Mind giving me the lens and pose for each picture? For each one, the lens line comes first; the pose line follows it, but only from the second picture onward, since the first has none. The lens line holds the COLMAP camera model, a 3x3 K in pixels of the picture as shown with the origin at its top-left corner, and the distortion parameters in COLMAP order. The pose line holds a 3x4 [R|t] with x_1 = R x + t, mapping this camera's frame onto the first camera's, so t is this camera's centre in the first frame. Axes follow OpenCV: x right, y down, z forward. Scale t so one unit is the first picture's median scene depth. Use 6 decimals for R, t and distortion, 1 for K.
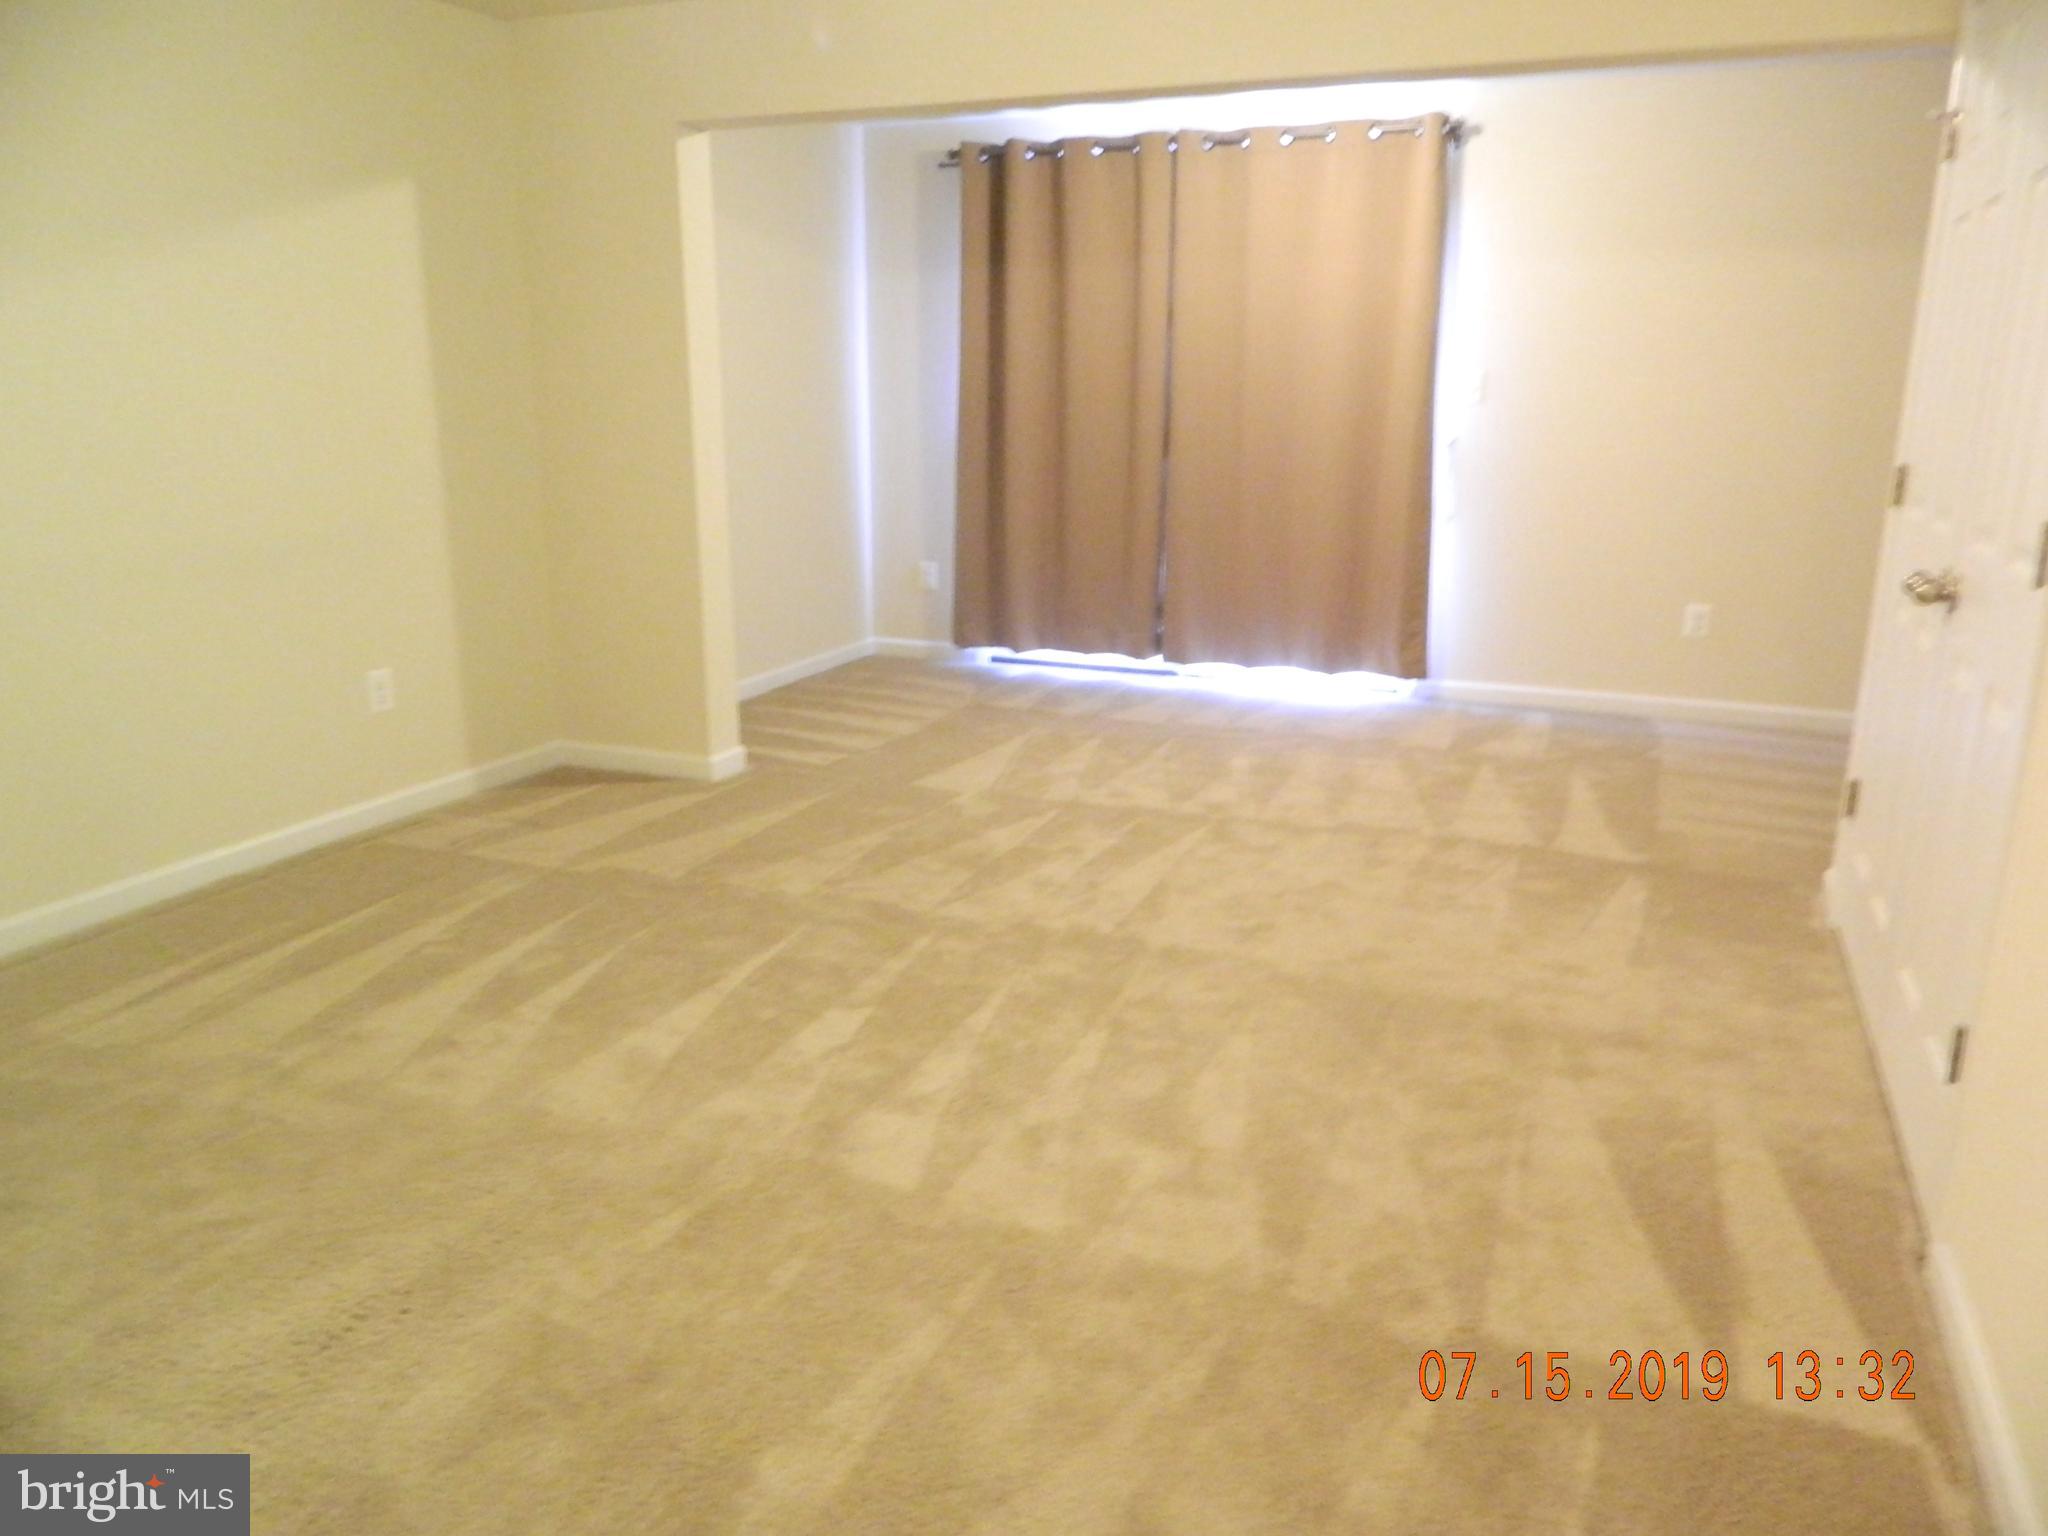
lens RADIAL K [[1499.6, 0, 1026.8], [0, 1499.6, 763.9], [0, 0, 1]] dist [0.006068, 0.000873]
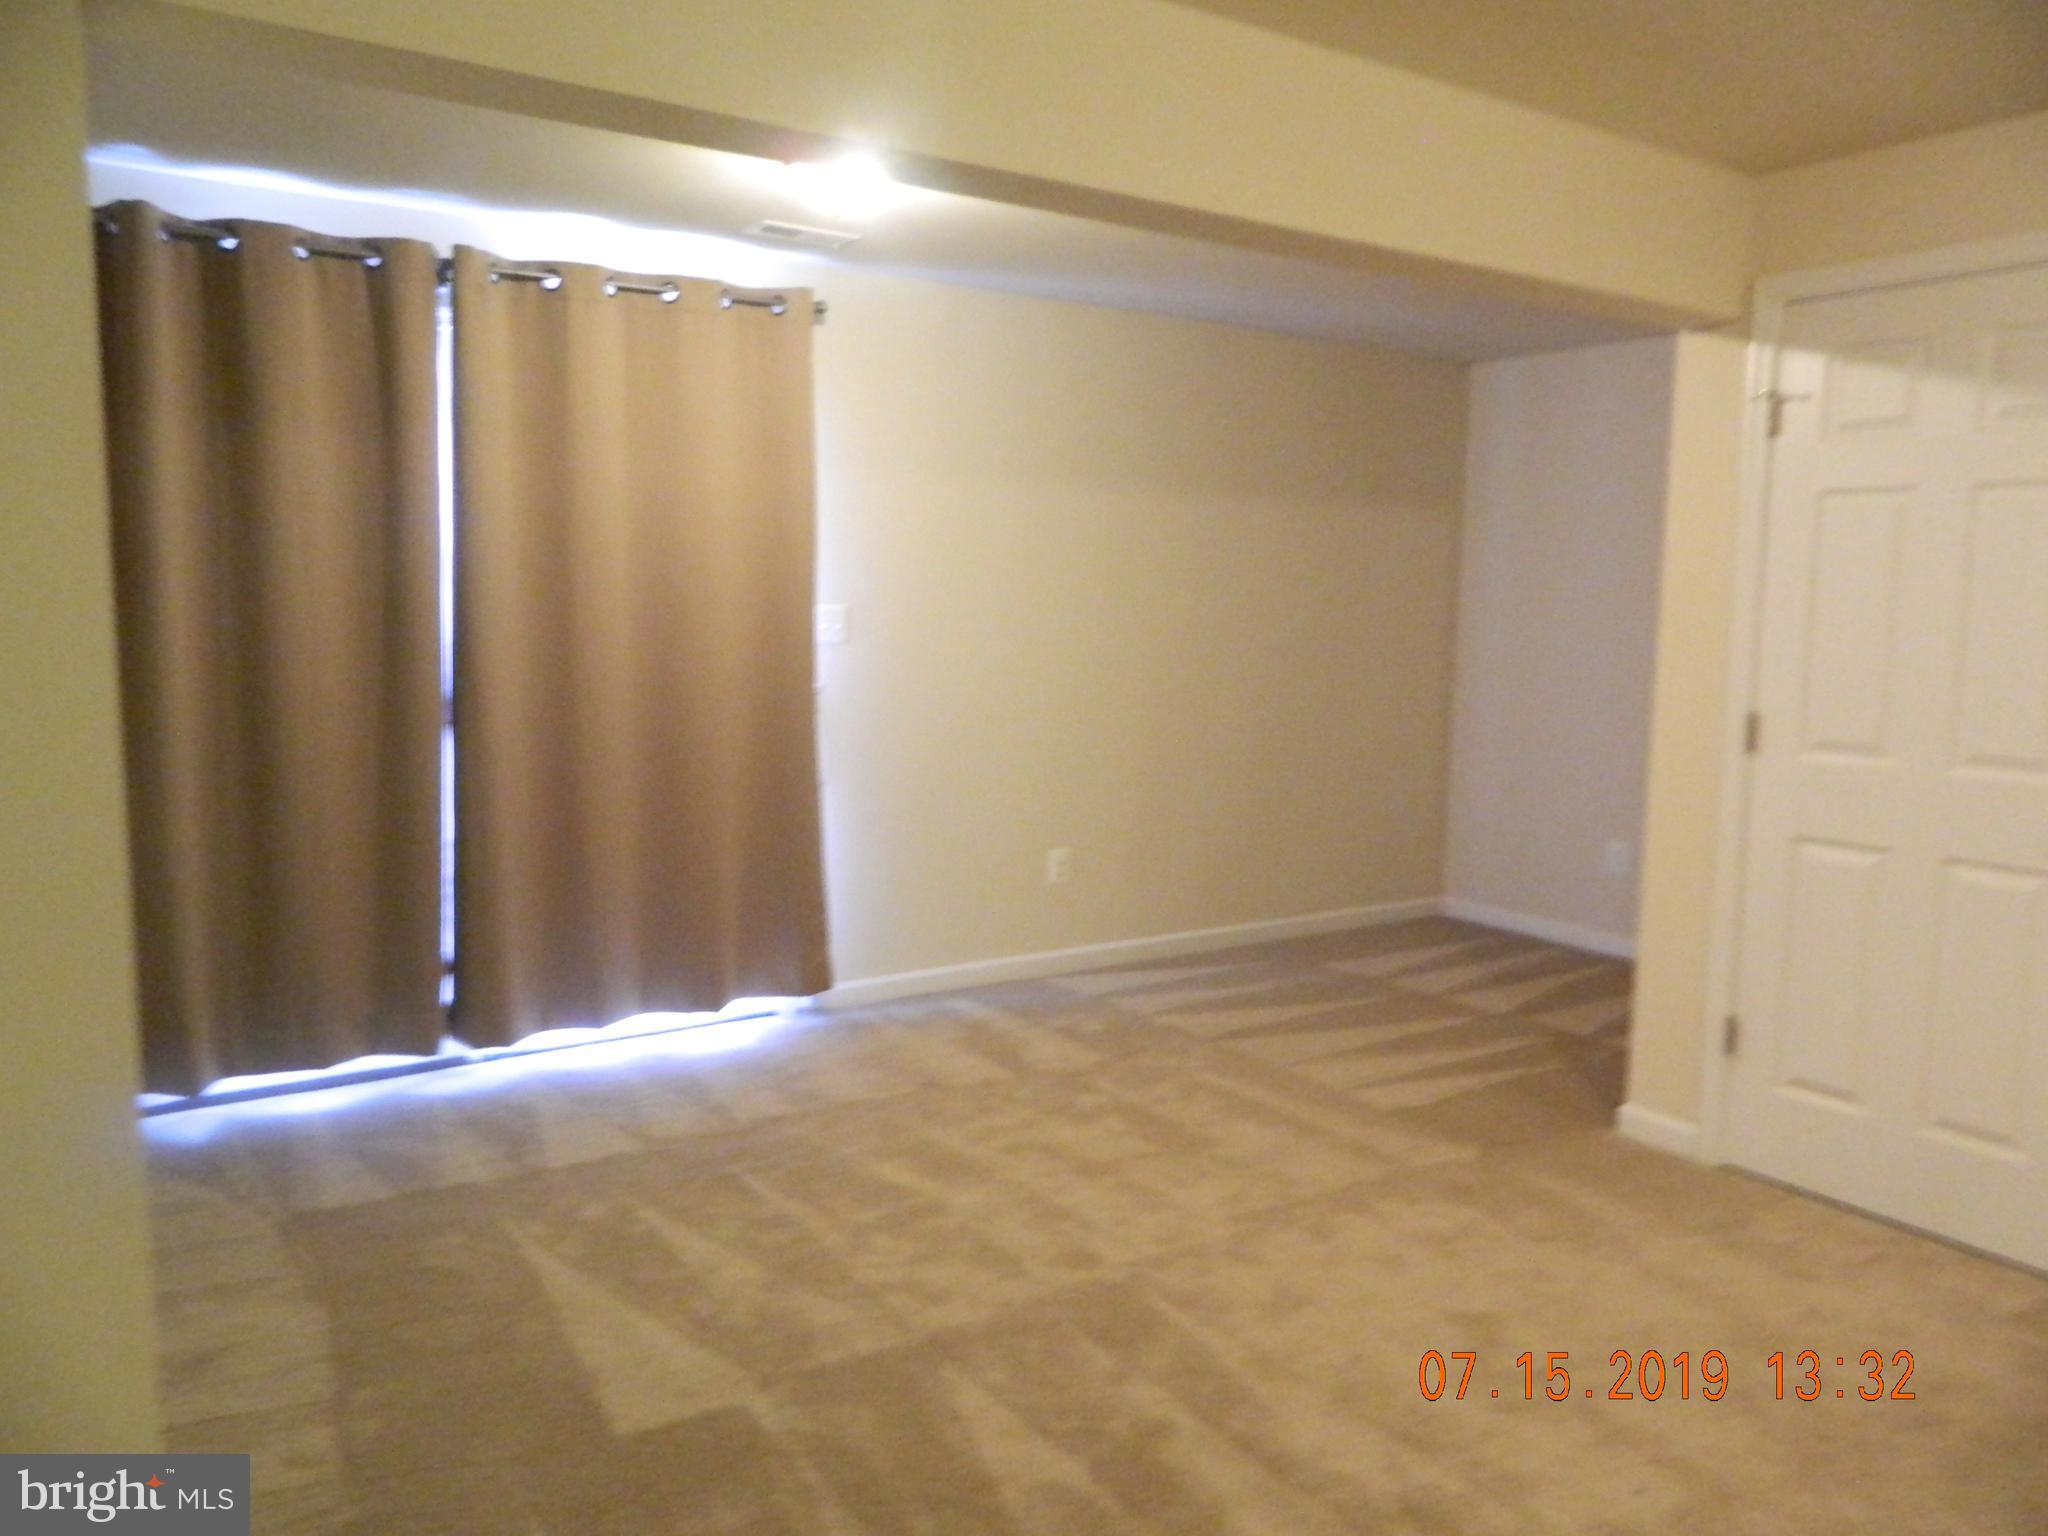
lens RADIAL K [[1499.6, 0, 1027.6], [0, 1499.6, 765.5], [0, 0, 1]] dist [0.006068, 0.000873]
pose [[0.561773, -0.089512, 0.822435, -0.351947], [0.200635, 0.979192, -0.030473, -0.144511], [-0.802594, 0.182128, 0.568043, 0.520555]]
